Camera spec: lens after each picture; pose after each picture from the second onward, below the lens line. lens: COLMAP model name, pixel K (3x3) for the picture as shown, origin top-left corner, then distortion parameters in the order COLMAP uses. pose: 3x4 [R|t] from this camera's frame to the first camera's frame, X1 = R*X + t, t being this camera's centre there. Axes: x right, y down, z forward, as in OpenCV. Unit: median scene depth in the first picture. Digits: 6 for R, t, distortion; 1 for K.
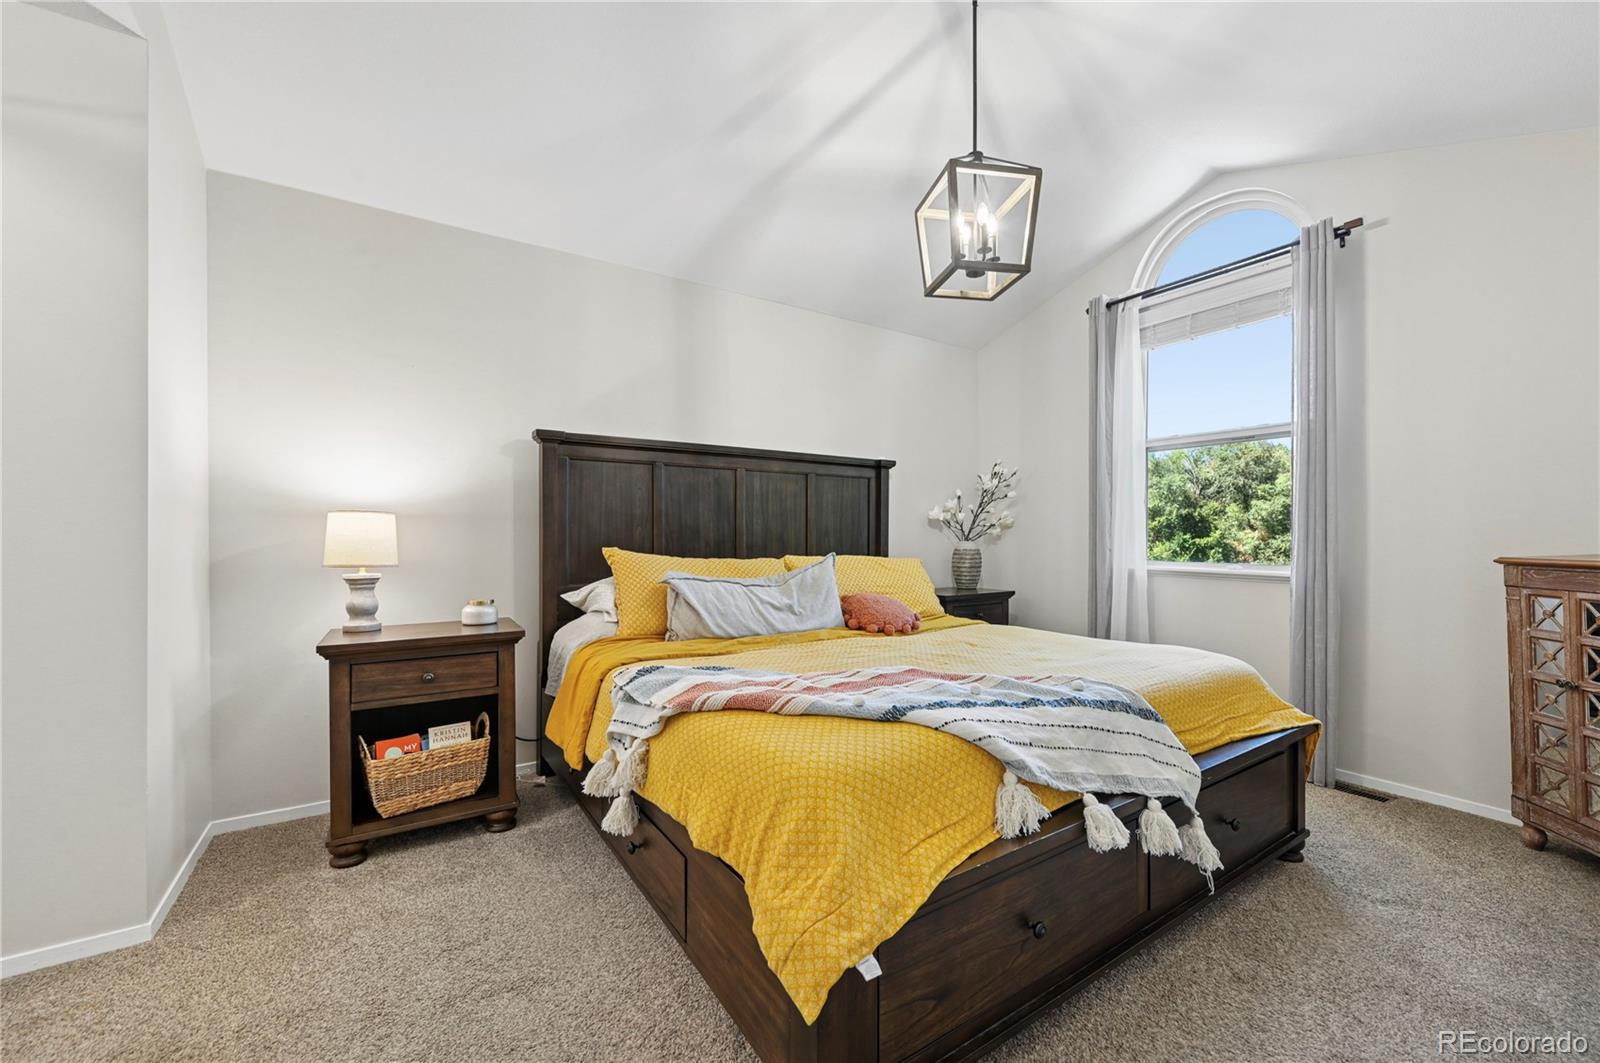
lens RADIAL K [[637.5, 0, 834.2], [0, 637.5, 537.7], [0, 0, 1]] dist [-0.003333, 0.000521]
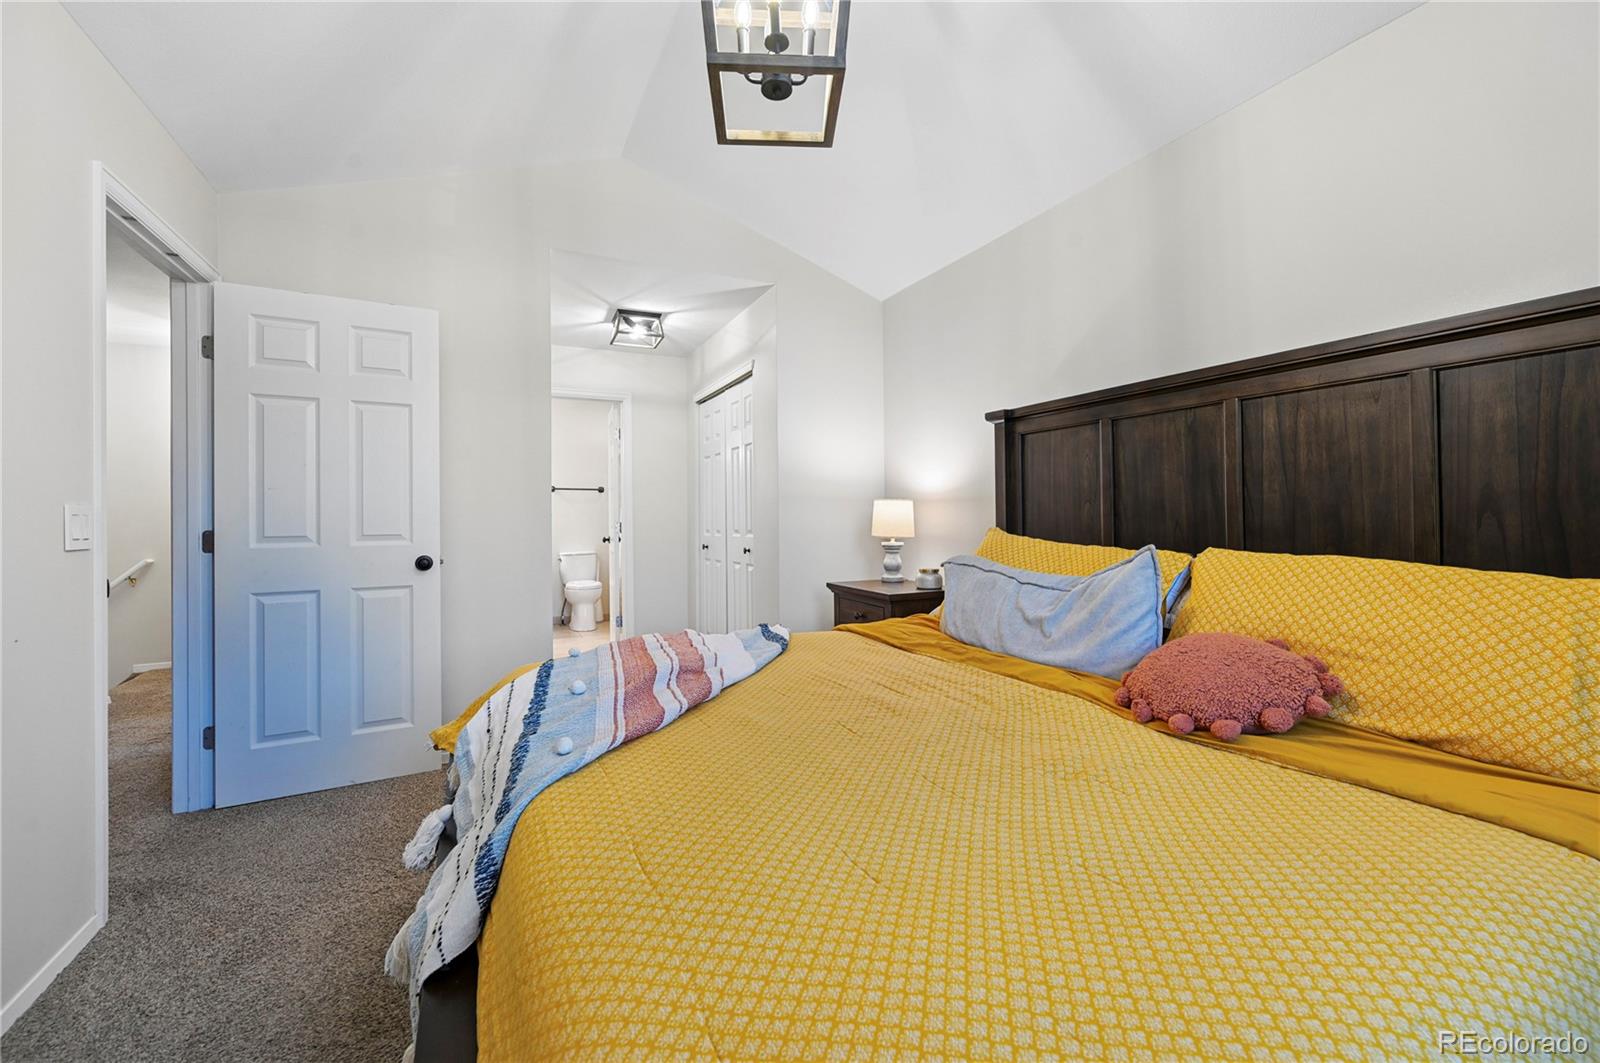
lens RADIAL K [[637.5, 0, 802.8], [0, 637.5, 519.1], [0, 0, 1]] dist [-0.003333, 0.000521]
pose [[-0.140868, 0.000638, -0.990028, 0.524518], [0.000999, 0.999999, 0.000502, 0.002088], [0.990028, -0.000919, -0.140869, 0.731939]]
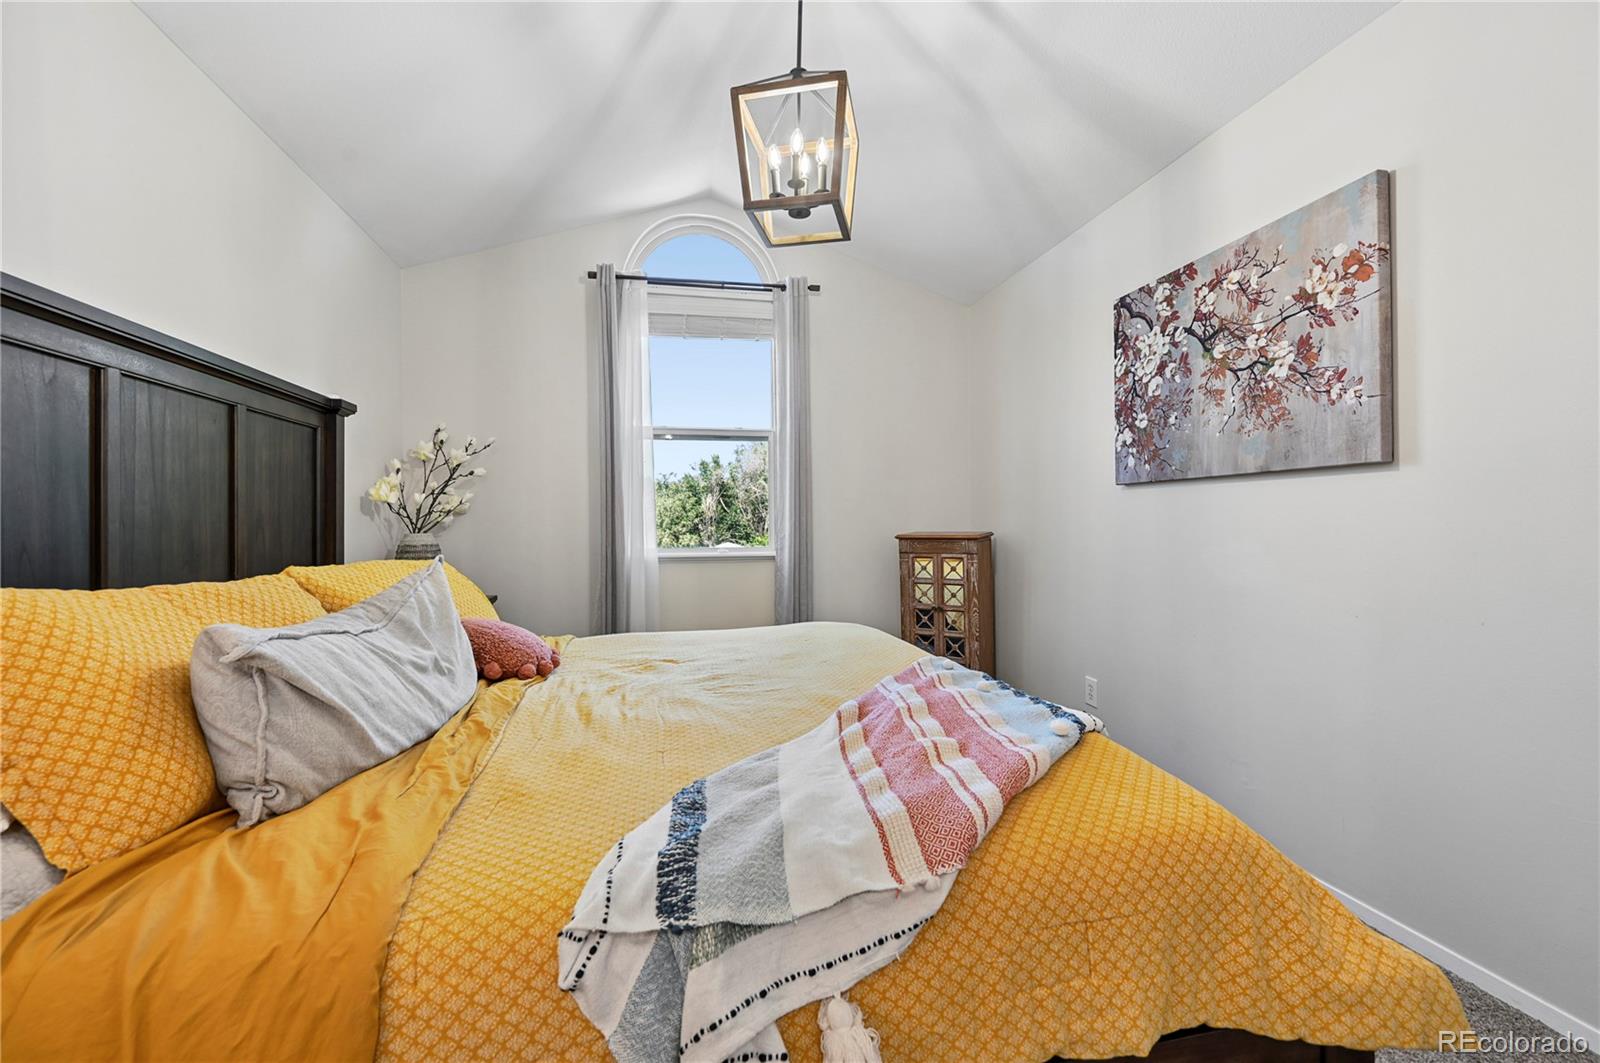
lens RADIAL K [[637.5, 0, 795.3], [0, 637.5, 521.0], [0, 0, 1]] dist [-0.003333, 0.000521]
pose [[0.394457, -0.002612, 0.918911, -0.372171], [0.009803, 0.999951, -0.001366, -0.003215], [-0.918862, 0.009546, 0.394463, 0.447080]]
